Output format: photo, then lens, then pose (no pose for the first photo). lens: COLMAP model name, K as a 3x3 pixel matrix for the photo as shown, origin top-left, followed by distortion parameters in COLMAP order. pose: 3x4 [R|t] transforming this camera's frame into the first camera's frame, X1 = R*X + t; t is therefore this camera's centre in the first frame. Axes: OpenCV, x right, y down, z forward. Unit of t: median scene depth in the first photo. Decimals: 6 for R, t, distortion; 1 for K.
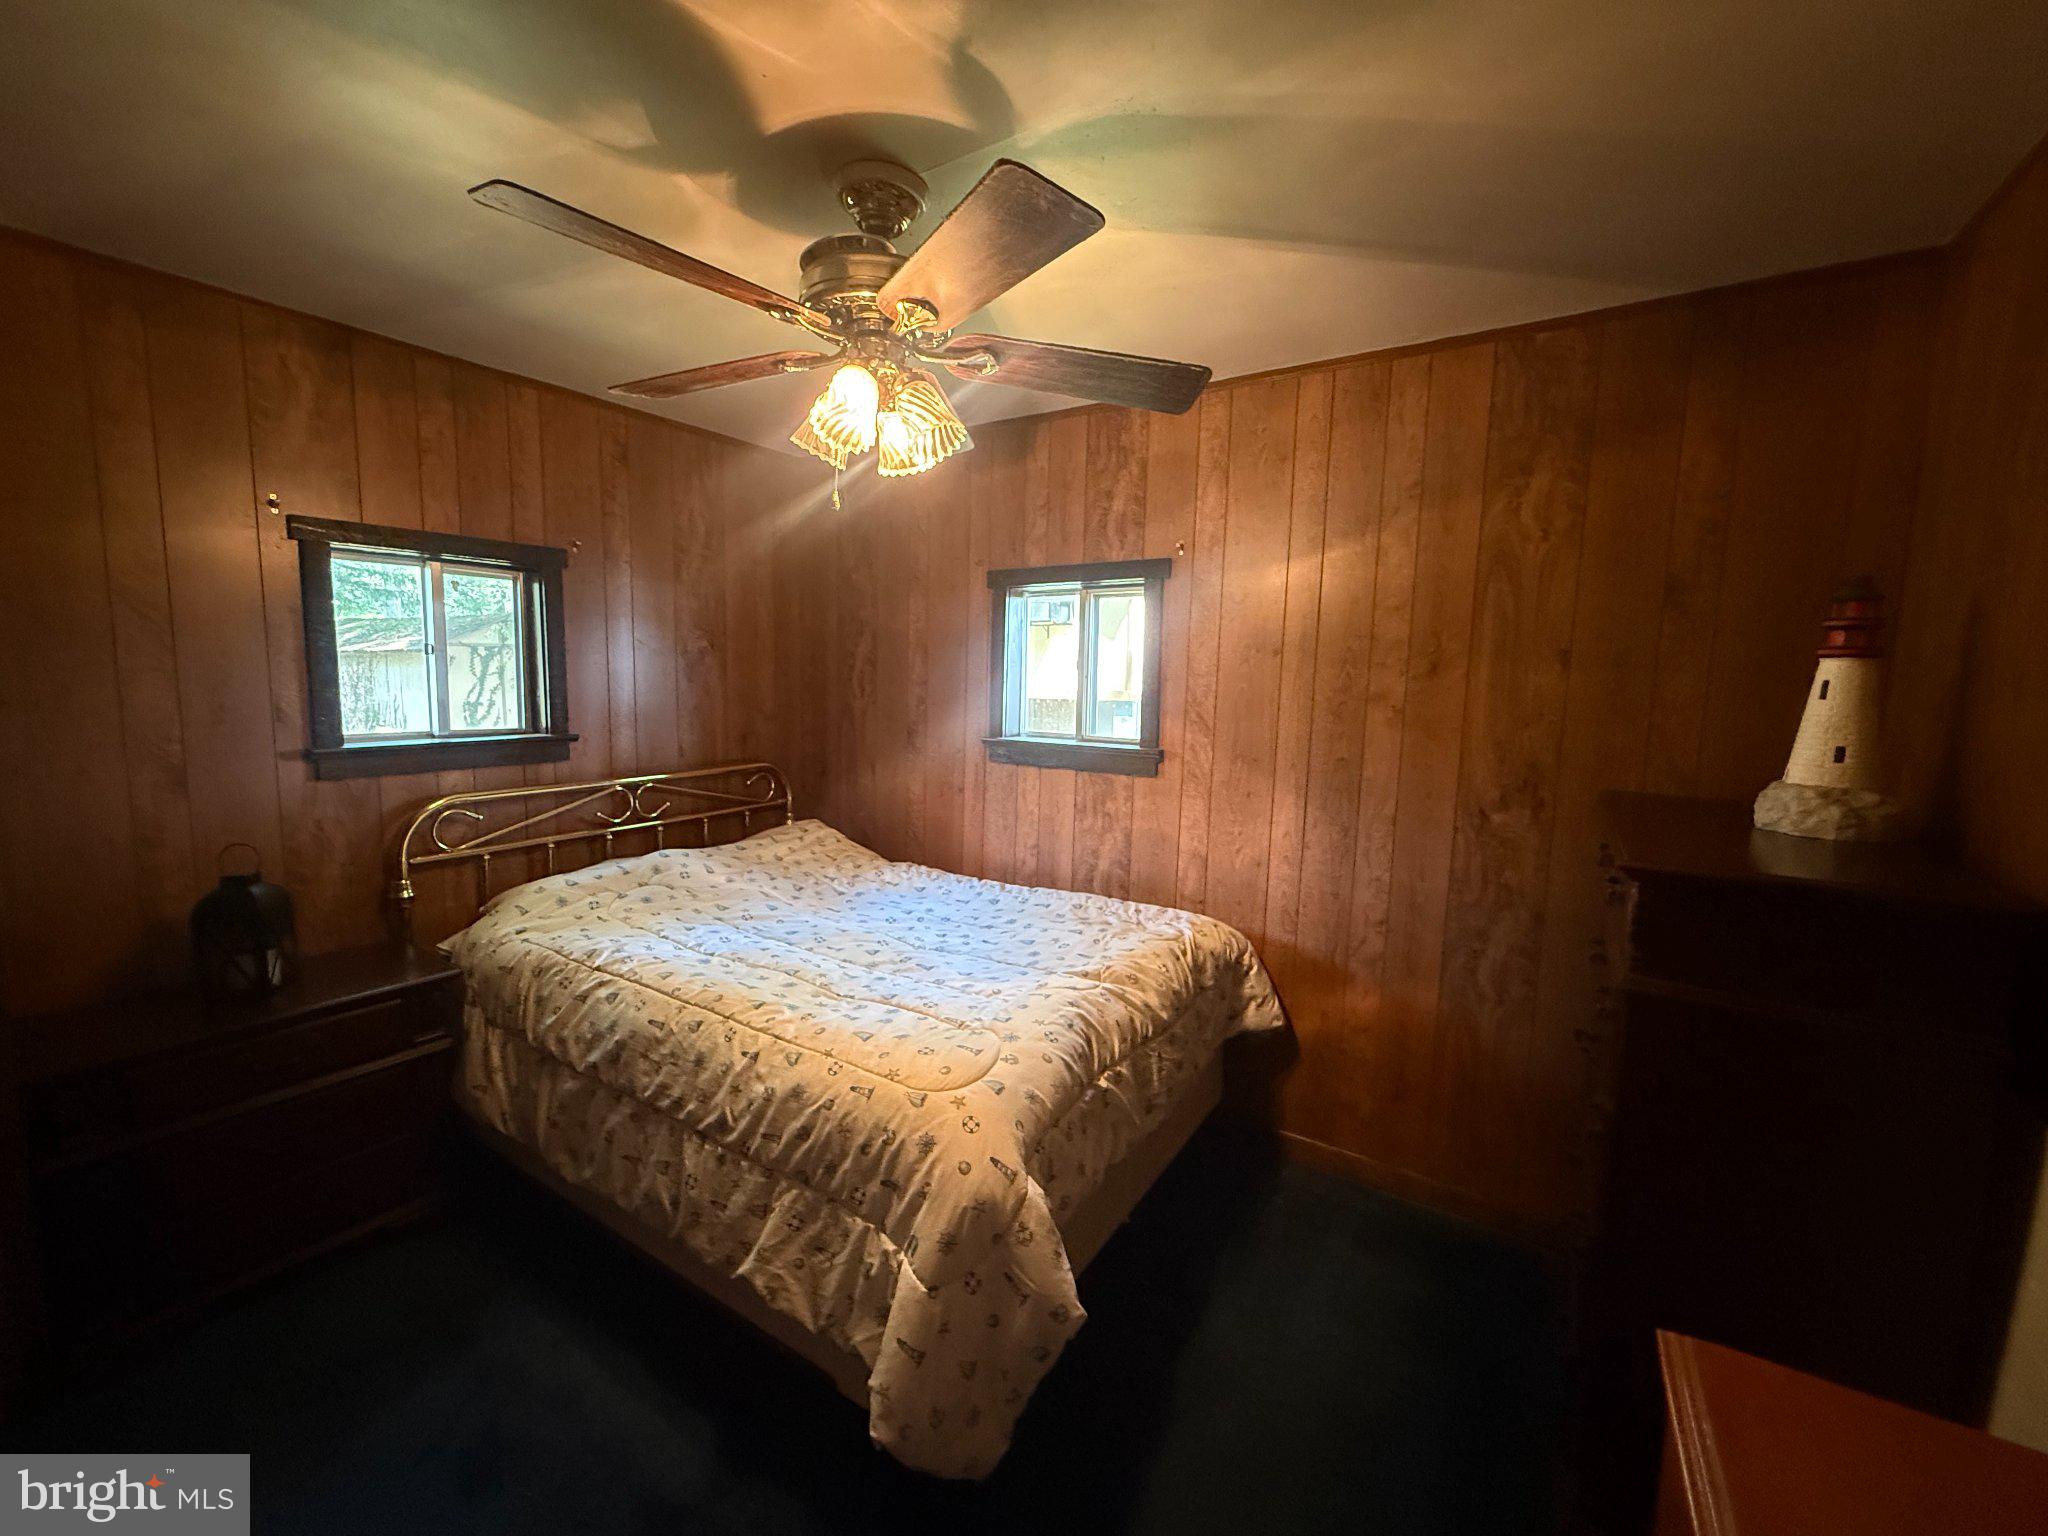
lens RADIAL K [[815.4, 0, 1014.9], [0, 815.4, 764.6], [0, 0, 1]] dist [-0.000098, 0.000337]
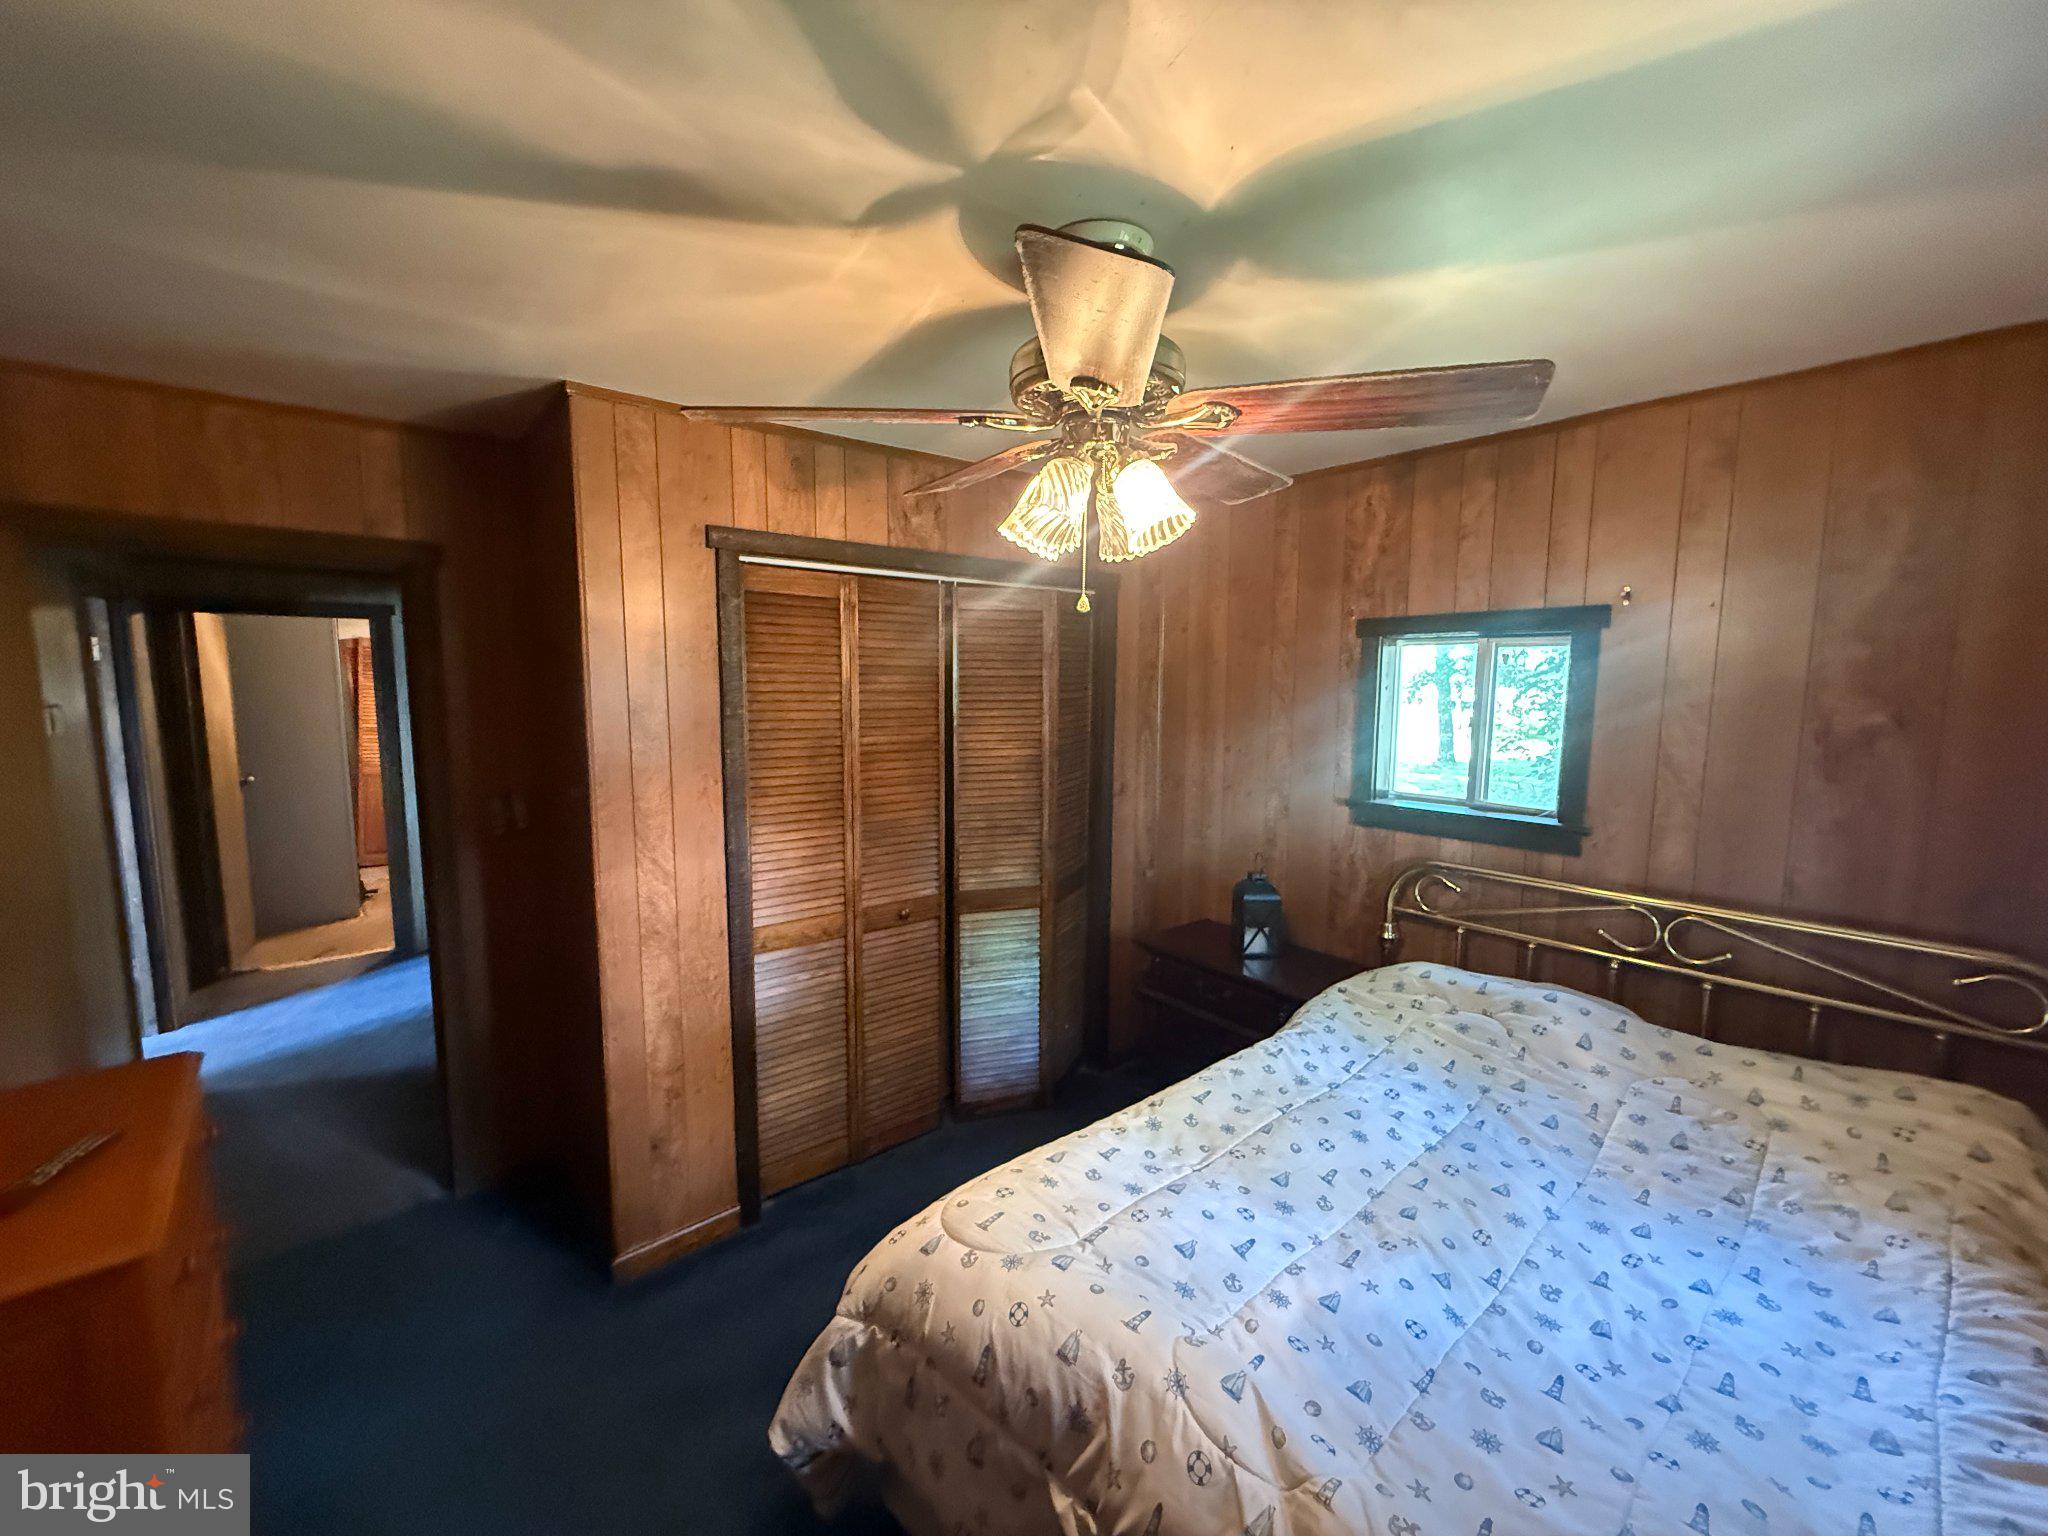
lens RADIAL K [[815.4, 0, 1015.6], [0, 815.4, 771.0], [0, 0, 1]] dist [-0.000098, 0.000337]
pose [[-0.279273, 0.092768, -0.955720, 0.468118], [-0.118704, 0.984352, 0.130234, -0.153879], [0.952846, 0.149819, -0.263891, 0.766714]]
